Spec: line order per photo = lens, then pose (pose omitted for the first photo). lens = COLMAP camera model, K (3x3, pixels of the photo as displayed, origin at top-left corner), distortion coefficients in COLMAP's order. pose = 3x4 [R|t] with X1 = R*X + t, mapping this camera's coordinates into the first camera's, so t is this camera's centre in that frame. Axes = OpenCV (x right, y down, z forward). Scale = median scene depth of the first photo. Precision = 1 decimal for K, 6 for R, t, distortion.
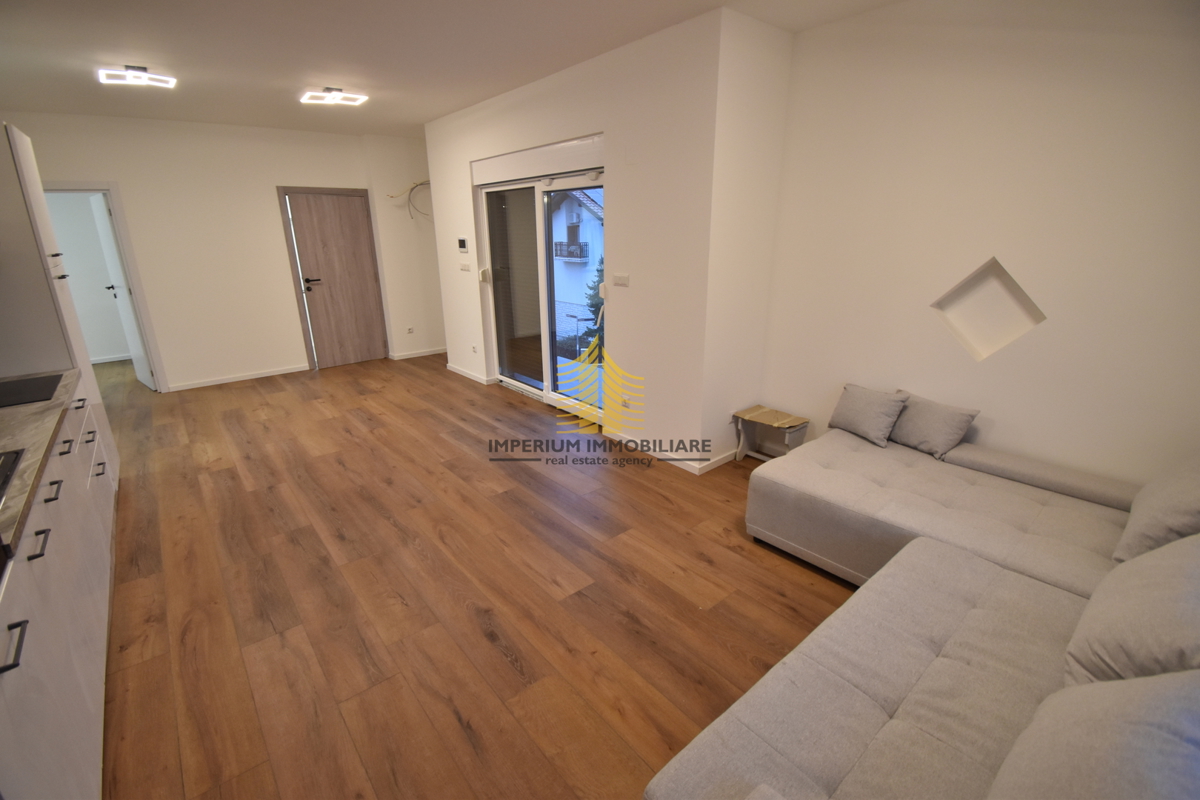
lens RADIAL K [[534.5, 0, 607.2], [0, 534.5, 395.5], [0, 0, 1]] dist [0.001111, -0.013603]
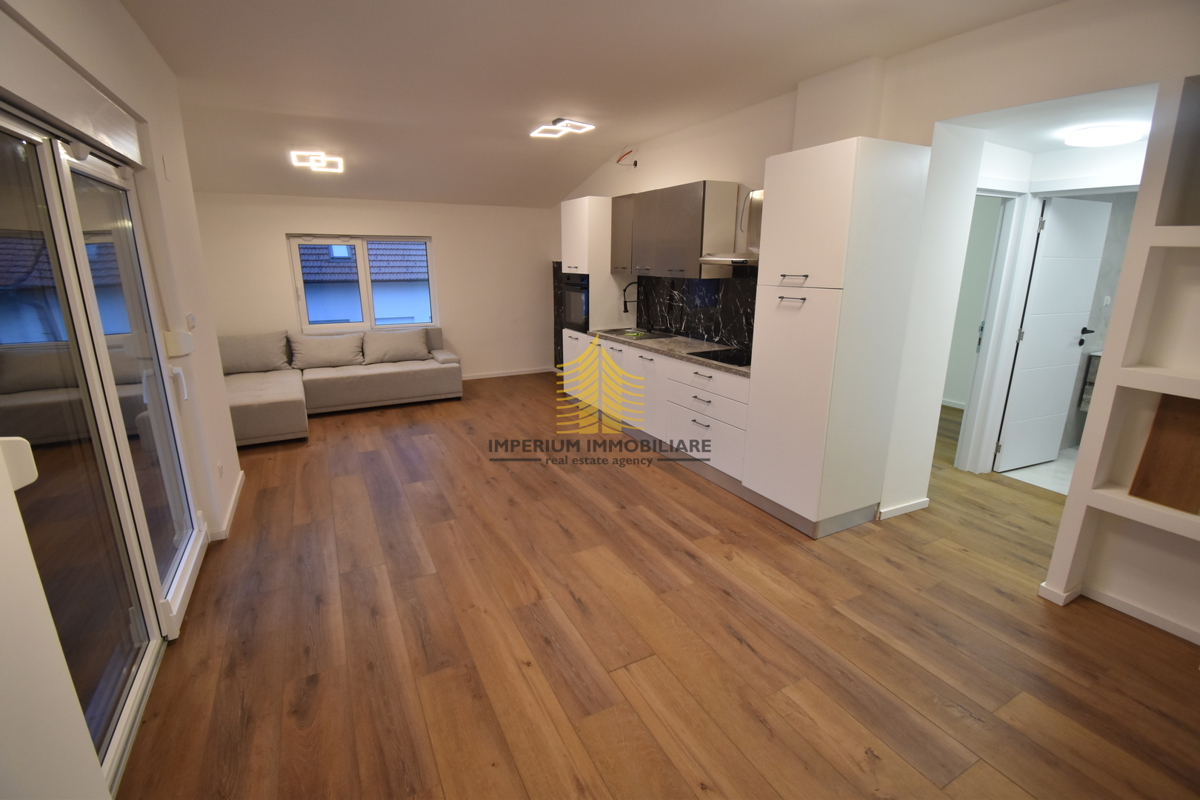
lens RADIAL K [[534.5, 0, 601.2], [0, 534.5, 401.2], [0, 0, 1]] dist [0.001111, -0.013603]
pose [[-0.976370, -0.051625, 0.209849, -0.786774], [0.067249, 0.850253, 0.522061, -0.521761], [-0.205376, 0.523837, -0.826689, 1.724914]]
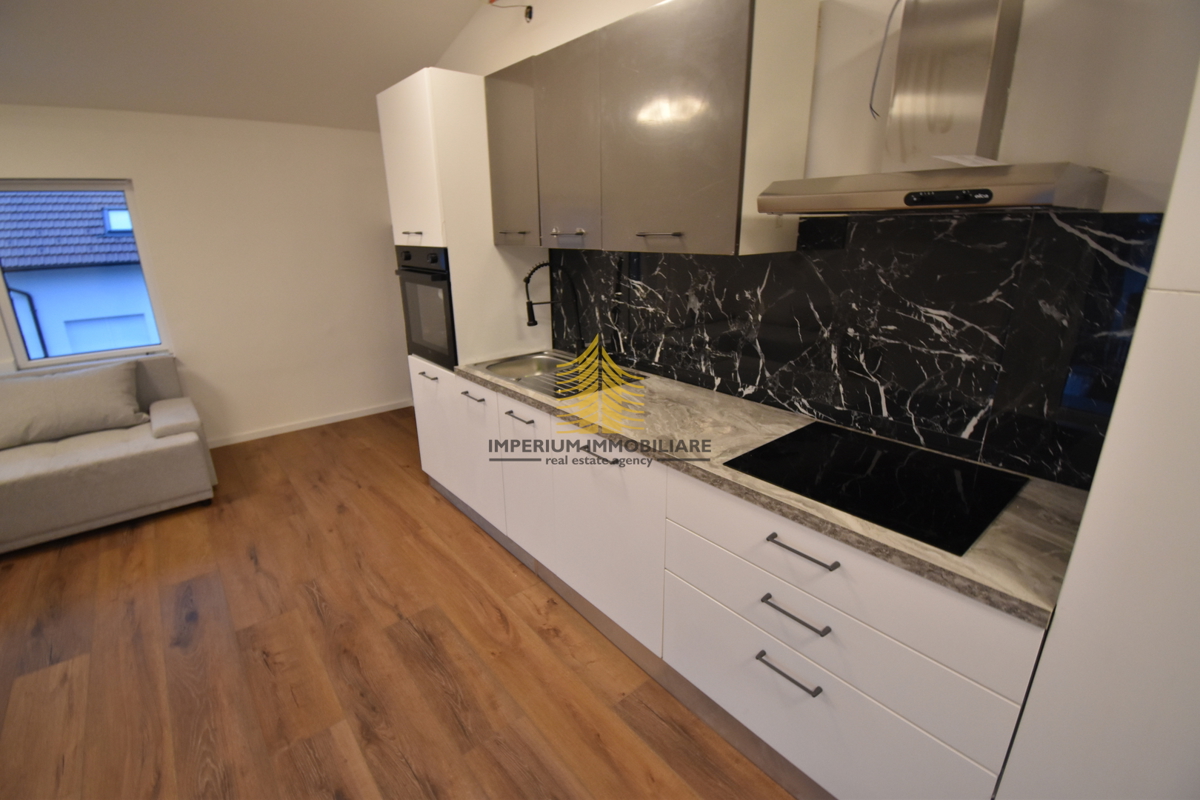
lens RADIAL K [[534.5, 0, 606.6], [0, 534.5, 401.0], [0, 0, 1]] dist [0.001111, -0.013603]
pose [[-0.999896, 0.014036, 0.003338, -0.628682], [0.013414, 0.819230, 0.573308, -0.277331], [0.005312, 0.573293, -0.819333, 0.993724]]
